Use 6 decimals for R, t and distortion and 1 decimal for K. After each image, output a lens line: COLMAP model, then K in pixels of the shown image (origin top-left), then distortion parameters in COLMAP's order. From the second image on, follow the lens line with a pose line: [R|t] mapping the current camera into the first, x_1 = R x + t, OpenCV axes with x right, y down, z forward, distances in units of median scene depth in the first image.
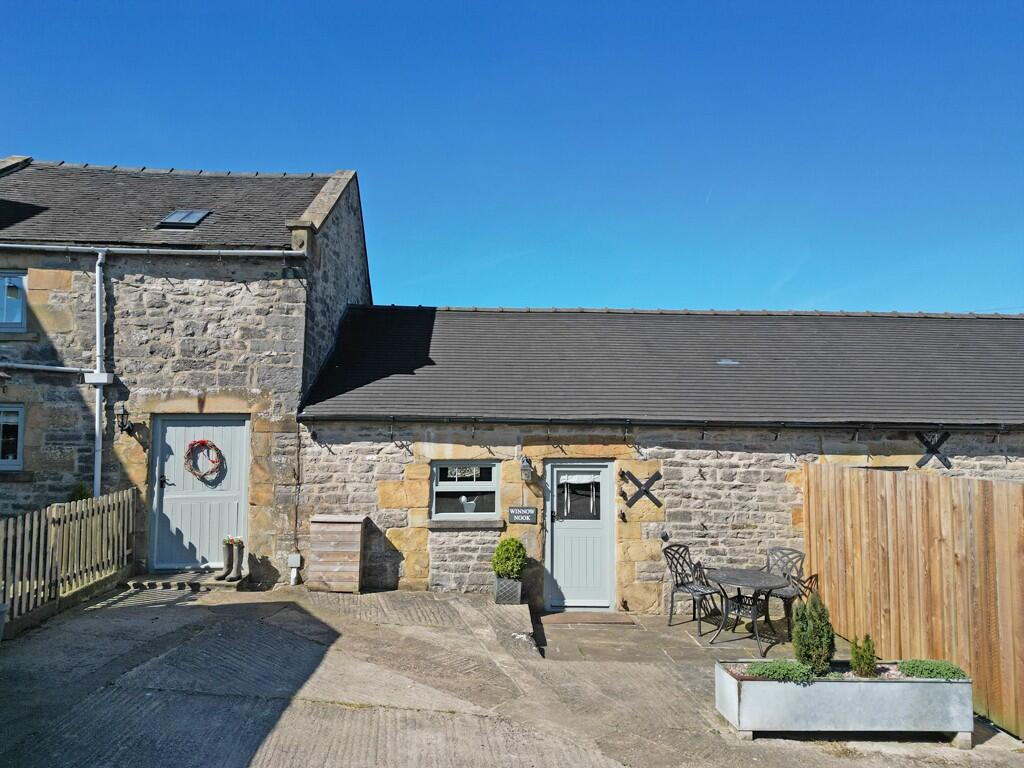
lens RADIAL K [[724.4, 0, 512.2], [0, 724.4, 389.1], [0, 0, 1]] dist [0.067638, -0.054520]
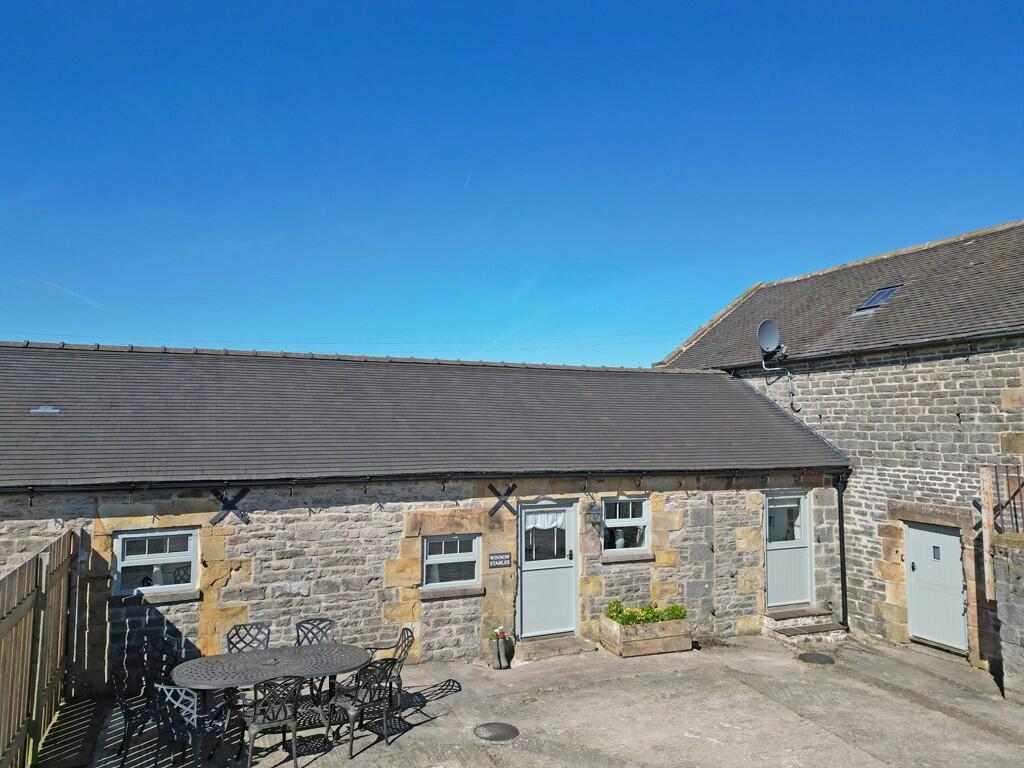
lens RADIAL K [[724.4, 0, 517.9], [0, 724.4, 385.1], [0, 0, 1]] dist [0.067638, -0.054520]
pose [[0.944355, 0.011414, 0.328730, 0.611683], [-0.010083, 0.999933, -0.005753, -0.076861], [-0.328773, 0.002118, 0.944406, -0.047605]]
